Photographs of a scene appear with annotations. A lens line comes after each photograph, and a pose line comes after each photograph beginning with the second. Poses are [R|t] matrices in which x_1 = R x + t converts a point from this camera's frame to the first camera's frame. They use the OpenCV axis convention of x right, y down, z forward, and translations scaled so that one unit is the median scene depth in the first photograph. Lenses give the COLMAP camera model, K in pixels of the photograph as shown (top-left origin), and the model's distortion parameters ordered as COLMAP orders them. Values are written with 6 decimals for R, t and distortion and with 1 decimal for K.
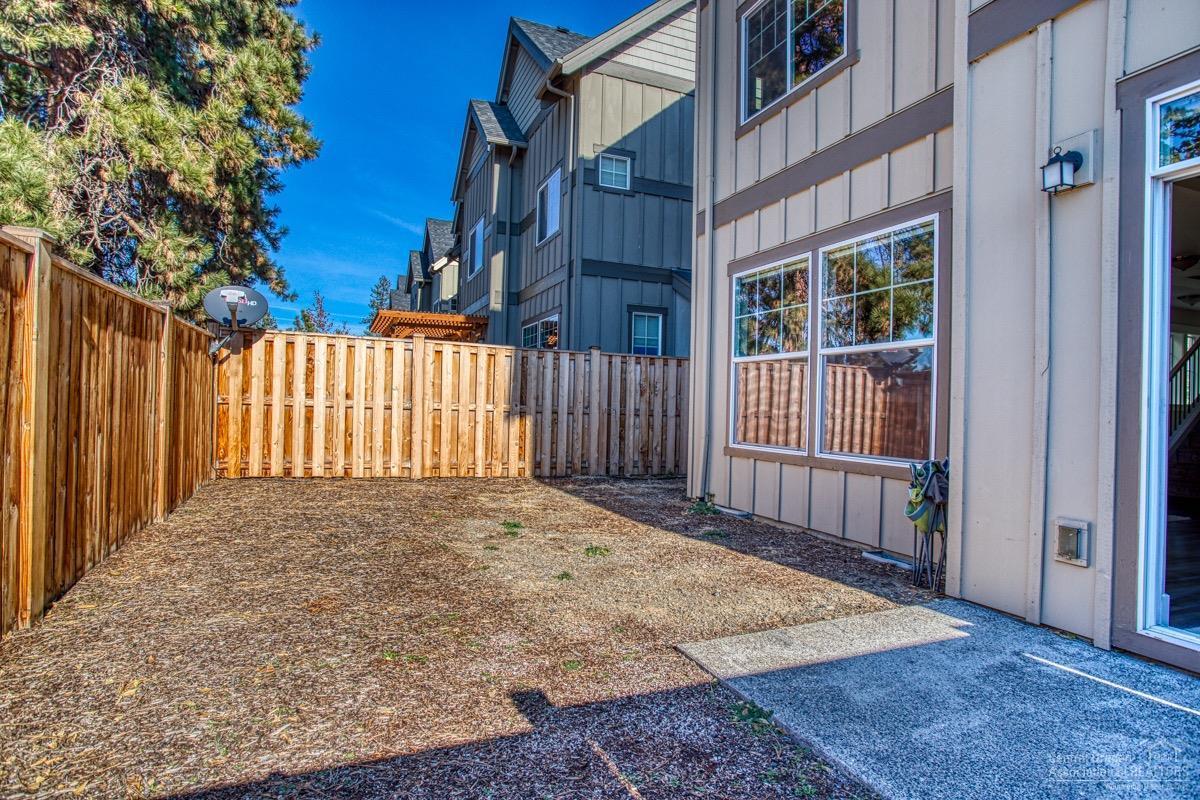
lens RADIAL K [[654.8, 0, 576.9], [0, 654.8, 405.7], [0, 0, 1]] dist [-0.051331, 0.019114]
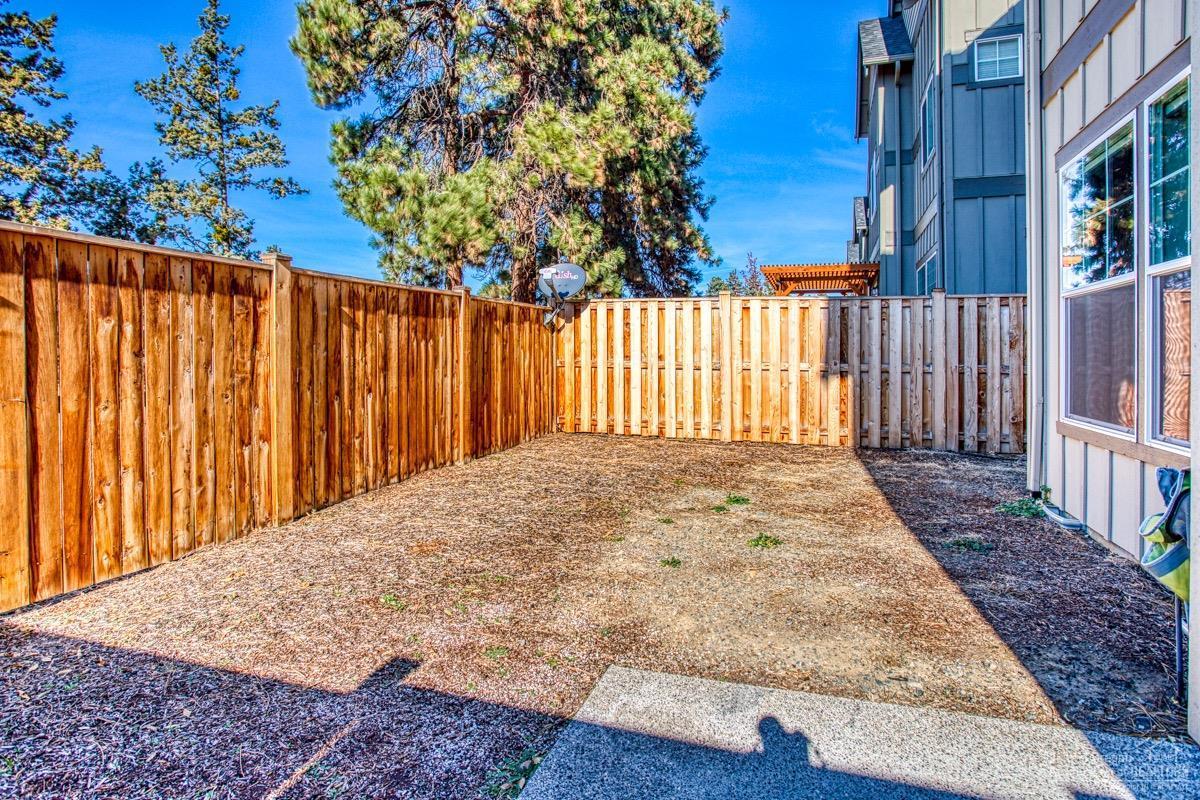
lens RADIAL K [[654.8, 0, 557.0], [0, 654.8, 351.1], [0, 0, 1]] dist [-0.051331, 0.019114]
pose [[0.745072, -0.028350, -0.666381, 0.222132], [0.015976, 0.999568, -0.024662, -0.002064], [0.666793, 0.007729, 0.745203, 0.117972]]
